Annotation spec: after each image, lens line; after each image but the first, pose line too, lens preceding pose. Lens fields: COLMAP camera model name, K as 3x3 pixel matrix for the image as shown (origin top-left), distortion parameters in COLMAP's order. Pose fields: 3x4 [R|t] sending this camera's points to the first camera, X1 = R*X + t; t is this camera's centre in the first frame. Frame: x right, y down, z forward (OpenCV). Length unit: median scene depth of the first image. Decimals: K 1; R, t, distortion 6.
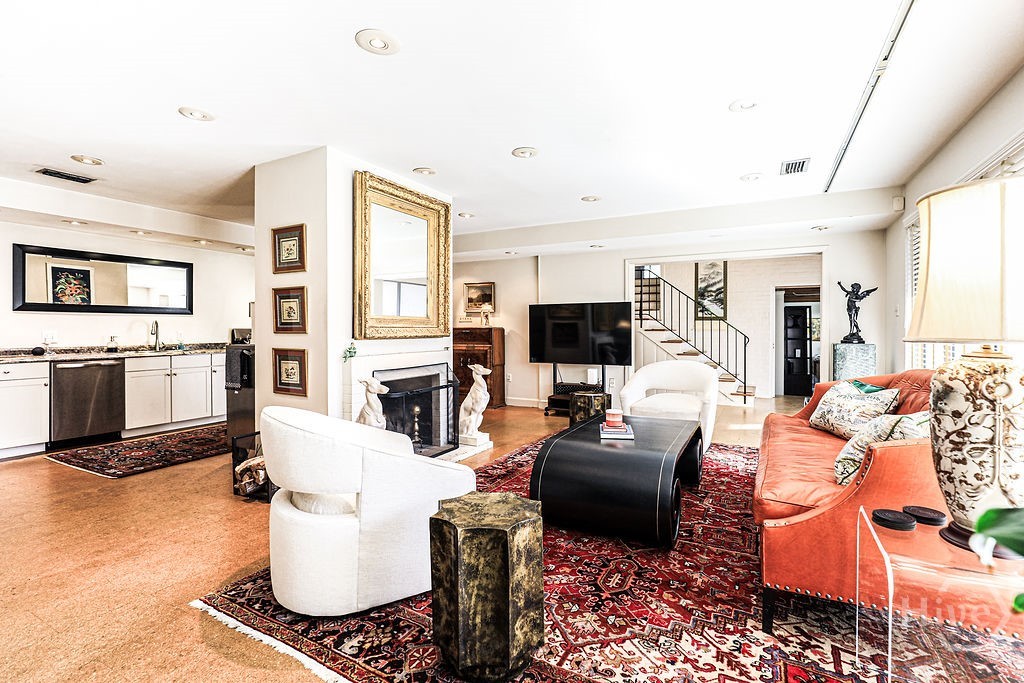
lens RADIAL K [[464.9, 0, 503.4], [0, 464.9, 319.7], [0, 0, 1]] dist [-0.010388, 0.003631]
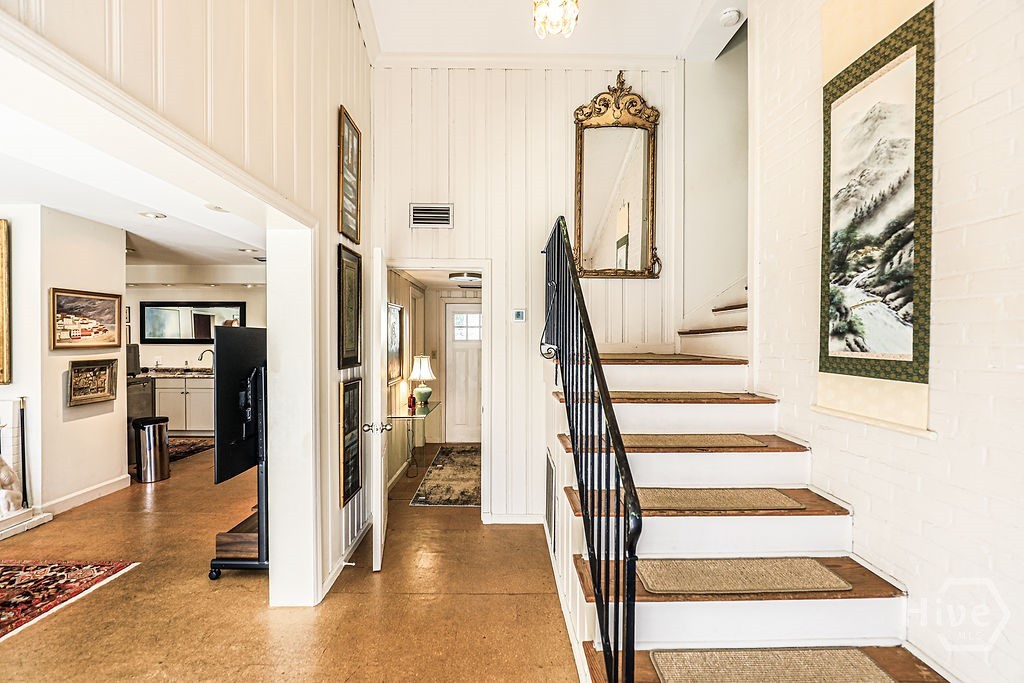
lens RADIAL K [[464.9, 0, 508.2], [0, 464.9, 348.5], [0, 0, 1]] dist [-0.010388, 0.003631]
pose [[0.510351, 0.015821, -0.859821, 0.912691], [0.005476, 0.999751, 0.021645, -0.028327], [0.859949, -0.015755, 0.510137, 1.232071]]
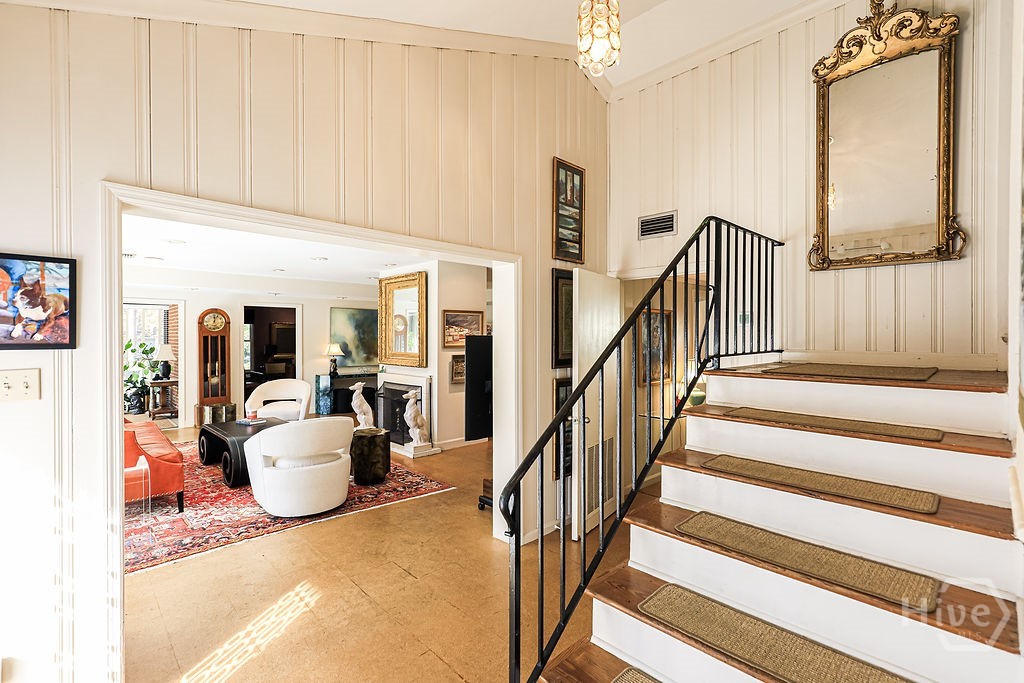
lens RADIAL K [[464.9, 0, 509.4], [0, 464.9, 343.0], [0, 0, 1]] dist [-0.010388, 0.003631]
pose [[-0.277062, 0.013839, -0.960752, 1.011652], [0.008430, 0.999893, 0.011972, -0.039675], [0.960815, -0.004782, -0.277149, 1.467074]]
